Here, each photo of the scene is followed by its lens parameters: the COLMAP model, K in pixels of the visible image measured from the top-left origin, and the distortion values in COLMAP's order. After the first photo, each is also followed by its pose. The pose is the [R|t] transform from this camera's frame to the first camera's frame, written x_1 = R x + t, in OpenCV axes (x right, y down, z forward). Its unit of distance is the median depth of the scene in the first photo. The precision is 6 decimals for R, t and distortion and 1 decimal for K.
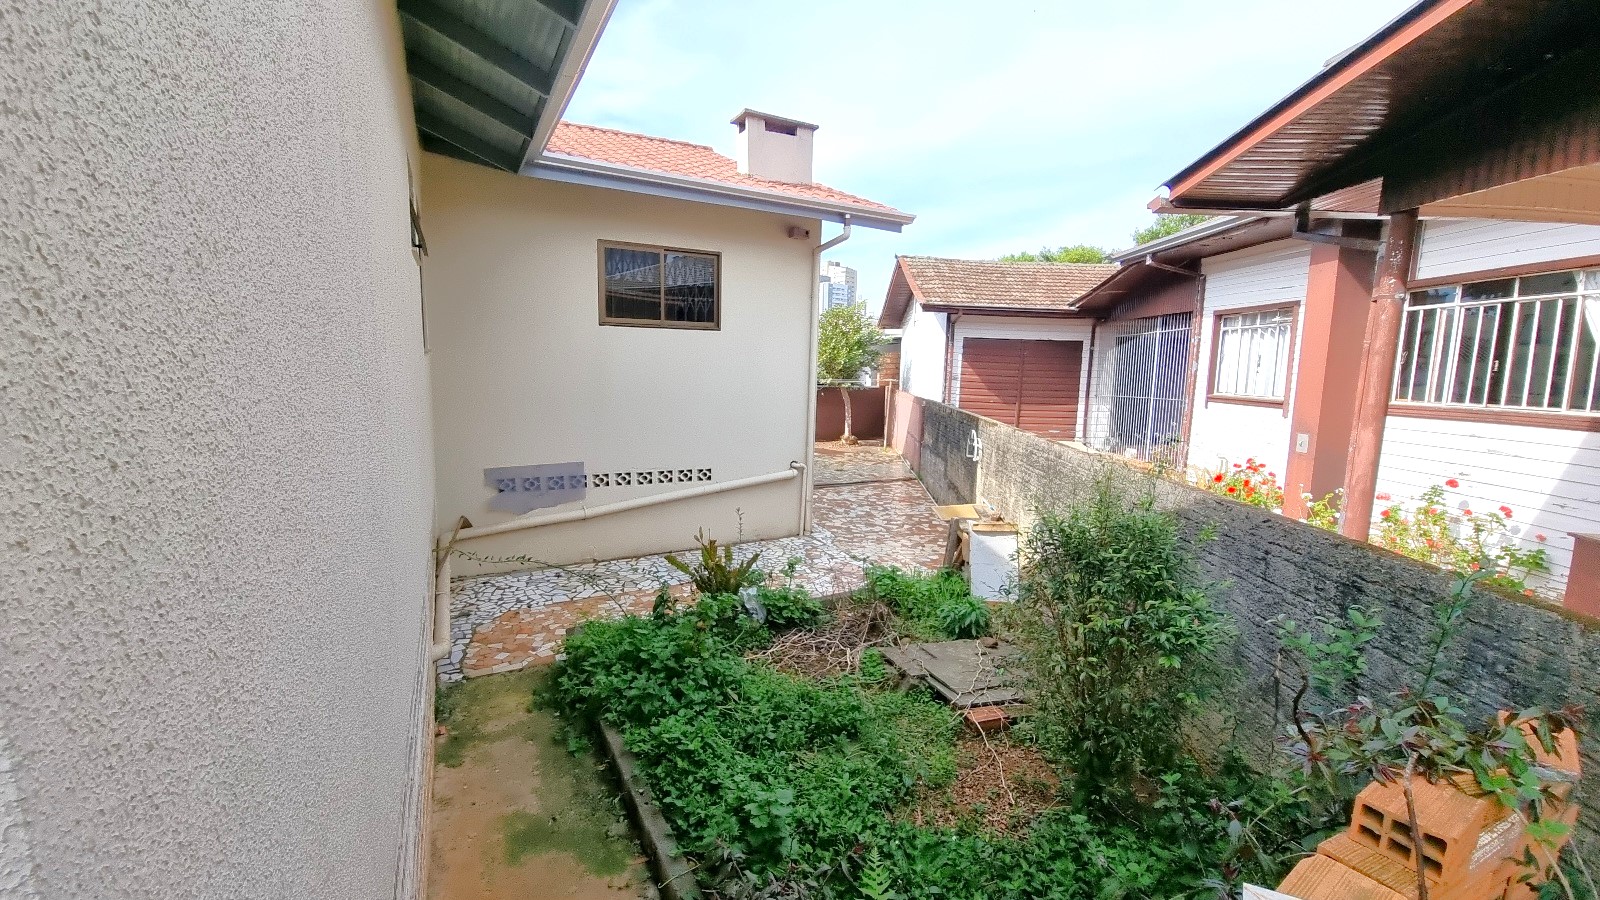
lens RADIAL K [[673.6, 0, 809.8], [0, 673.6, 454.6], [0, 0, 1]] dist [0.016702, -0.008462]
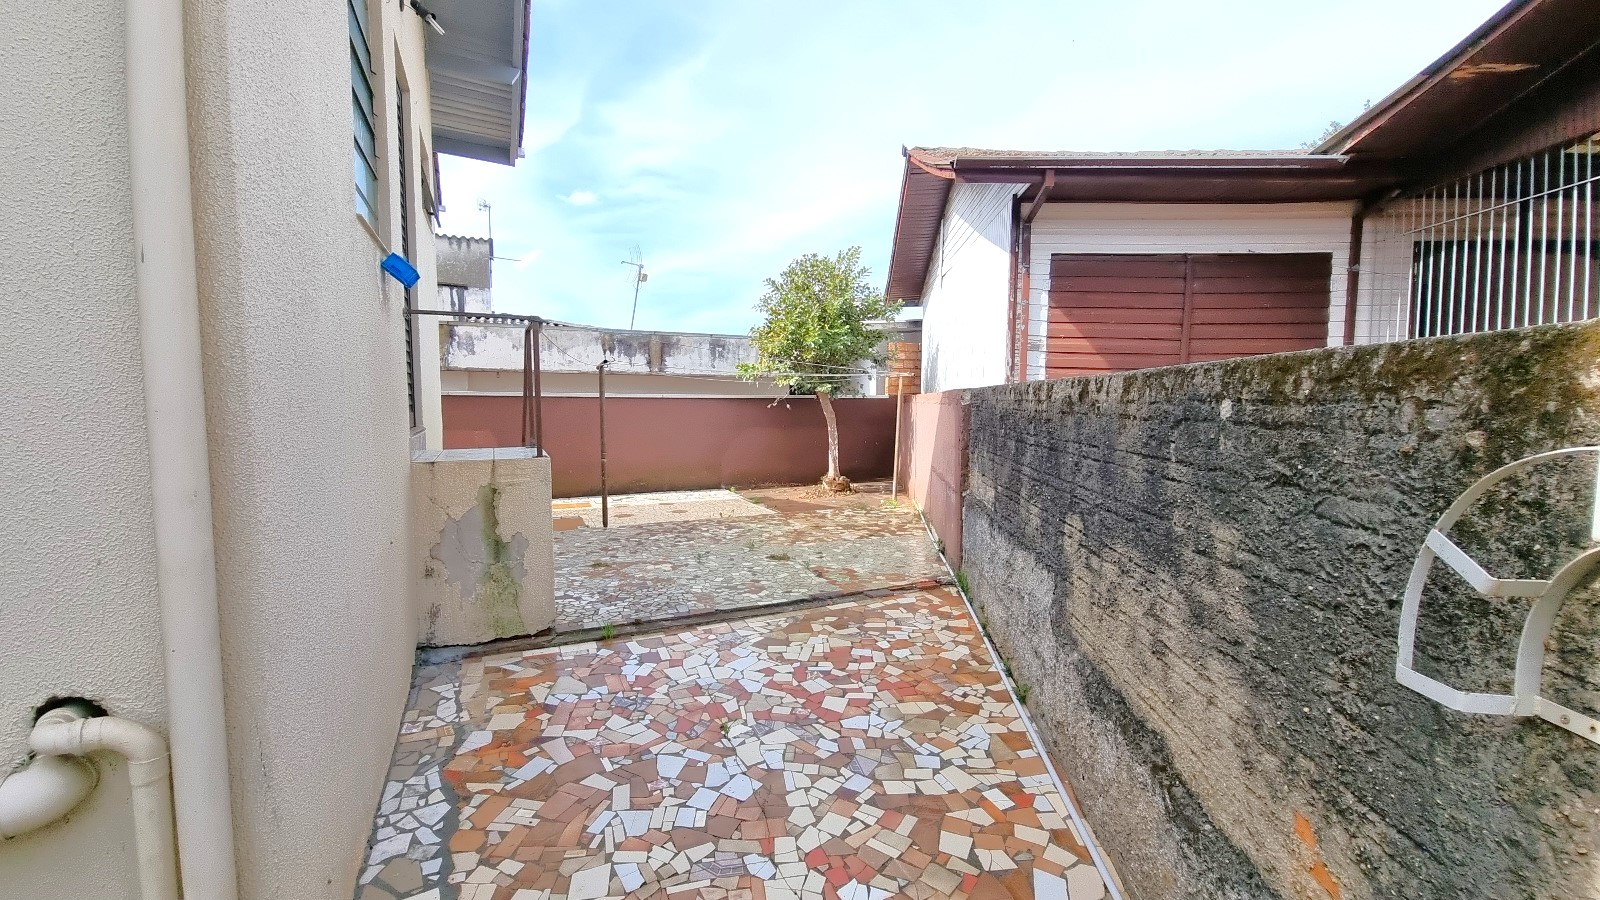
lens RADIAL K [[673.6, 0, 809.8], [0, 673.6, 454.6], [0, 0, 1]] dist [0.016702, -0.008462]
pose [[0.998650, -0.018619, -0.048488, 0.087586], [0.015902, 0.998314, -0.055822, -0.019523], [0.049445, 0.054975, 0.997263, 0.552012]]
